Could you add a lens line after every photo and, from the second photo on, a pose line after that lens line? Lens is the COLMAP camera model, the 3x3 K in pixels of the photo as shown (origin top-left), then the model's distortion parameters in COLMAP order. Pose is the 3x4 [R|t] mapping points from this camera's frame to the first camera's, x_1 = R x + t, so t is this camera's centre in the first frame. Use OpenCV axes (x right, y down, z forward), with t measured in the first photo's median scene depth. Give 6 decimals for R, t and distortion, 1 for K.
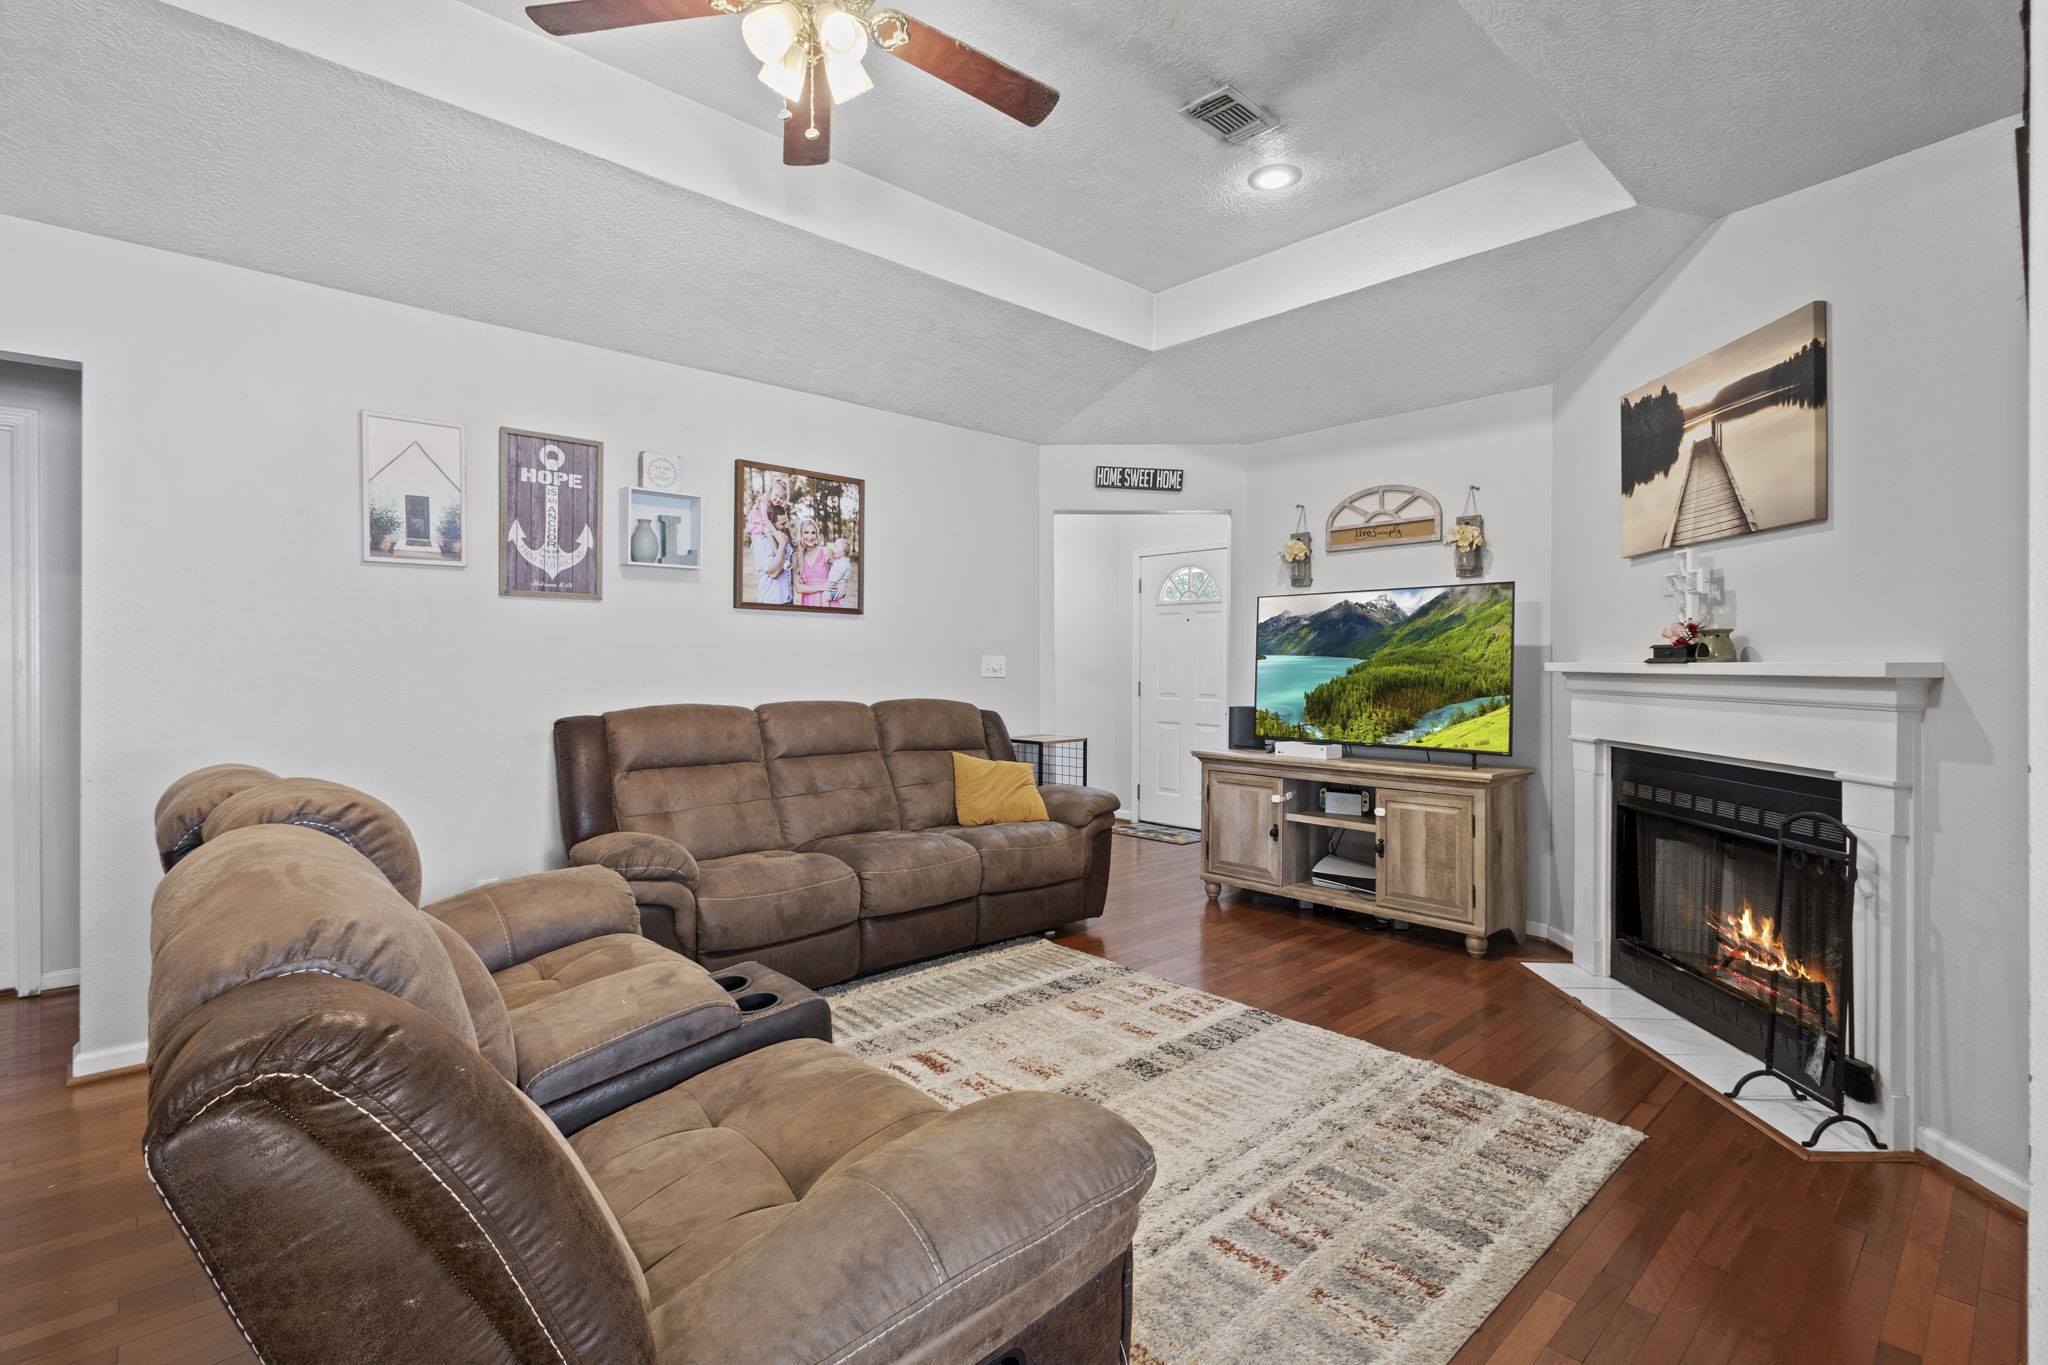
lens RADIAL K [[945.2, 0, 1023.4], [0, 945.2, 667.0], [0, 0, 1]] dist [0.001884, -0.000808]
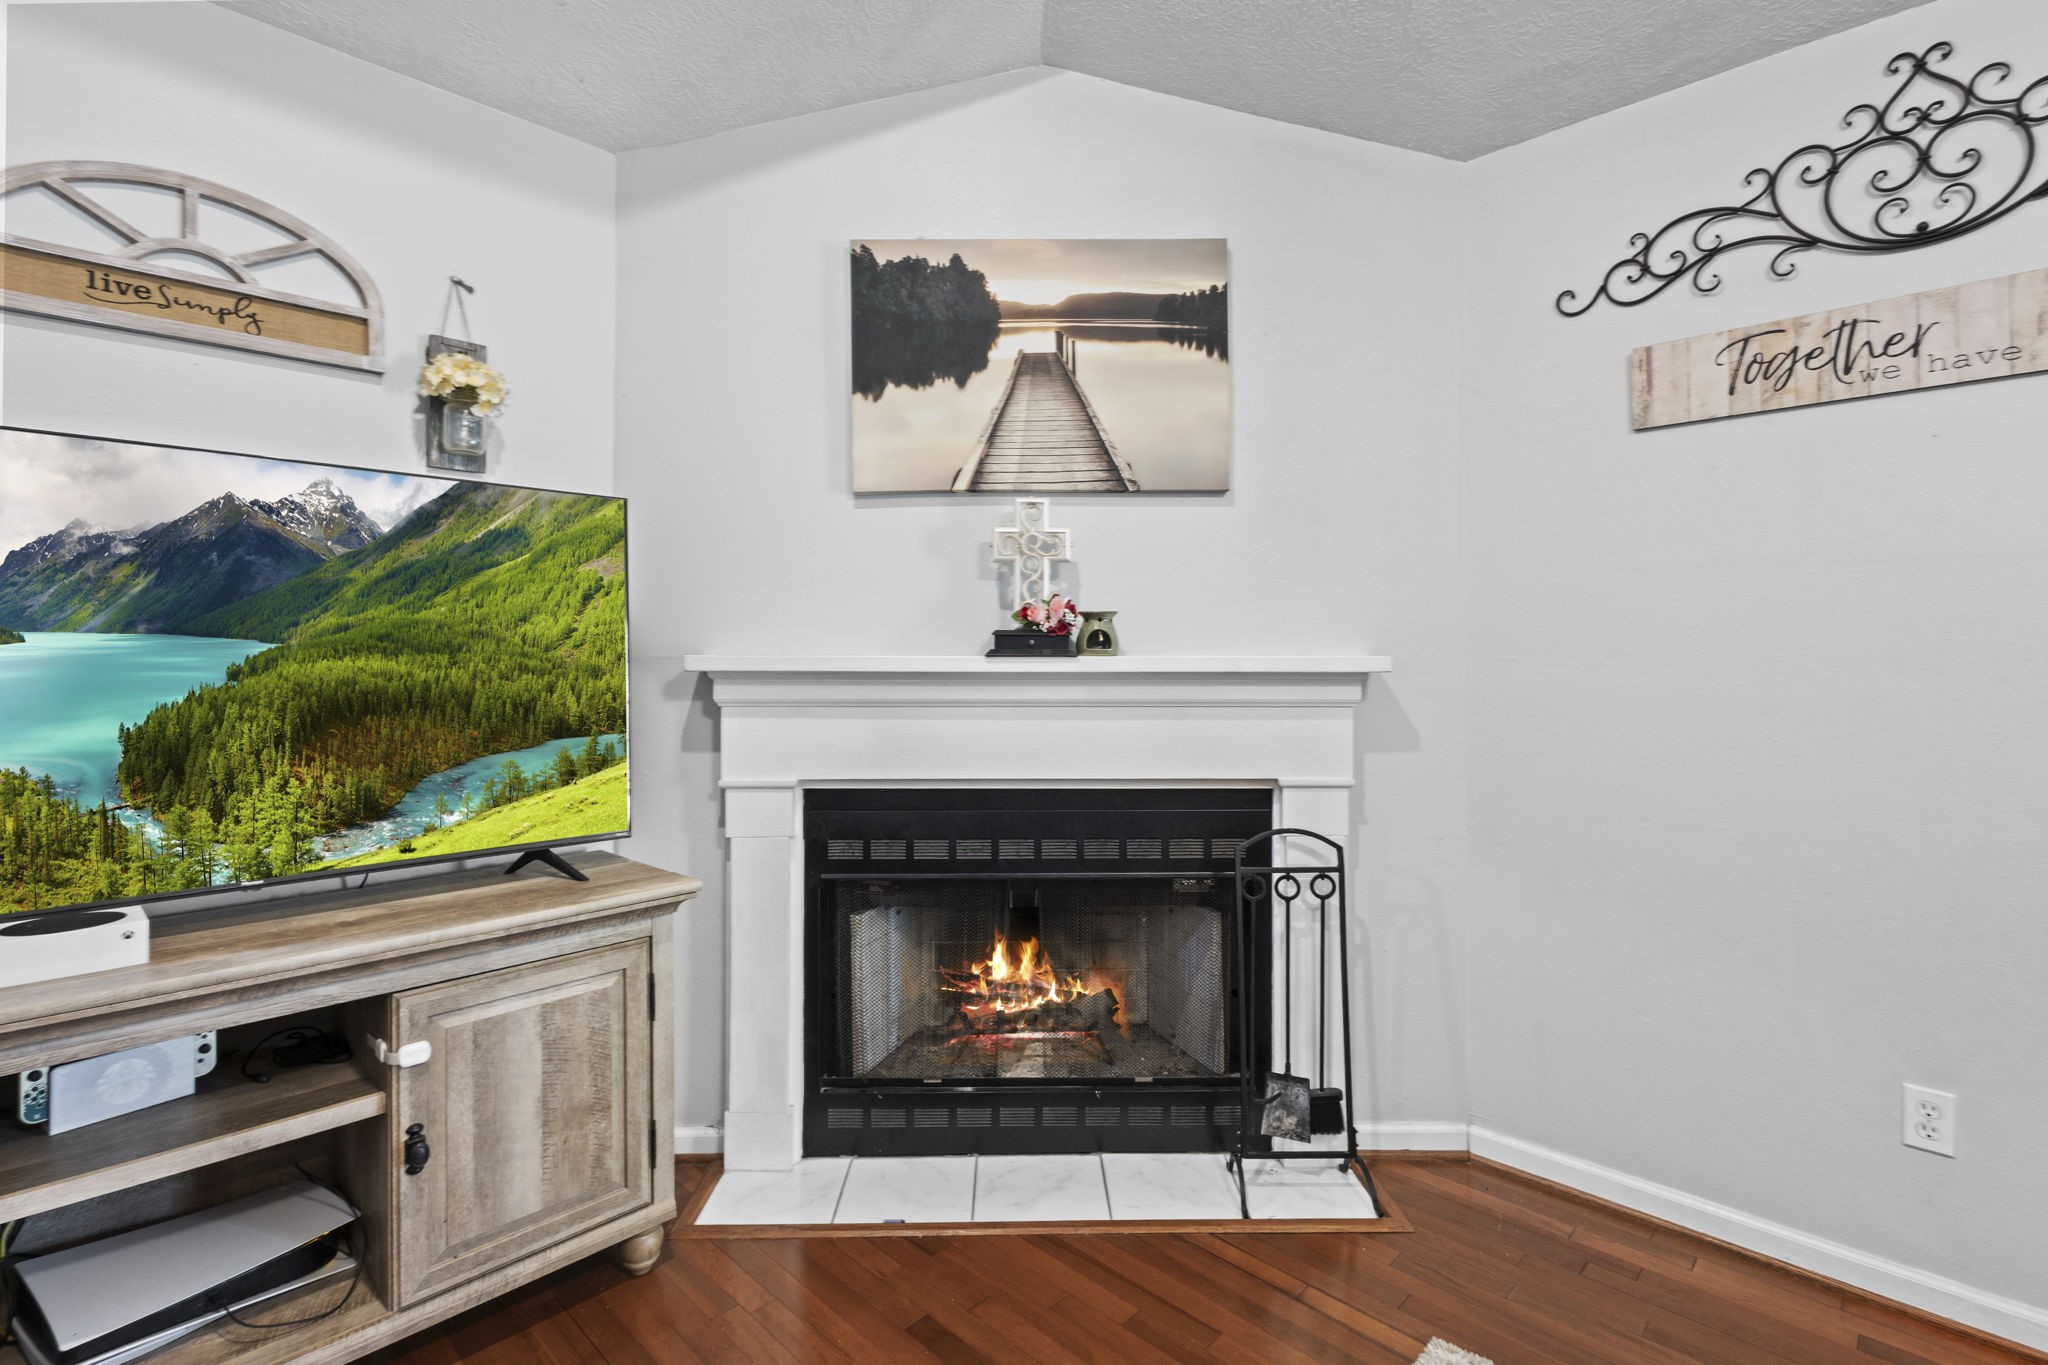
lens RADIAL K [[897.2, 0, 1022.8], [0, 897.2, 660.5], [0, 0, 1]] dist [0.001907, -0.014947]
pose [[-0.047853, 0.002875, 0.998850, 0.021184], [0.000261, 0.999996, -0.002866, 0.001007], [-0.998854, 0.000124, -0.047854, 0.977273]]
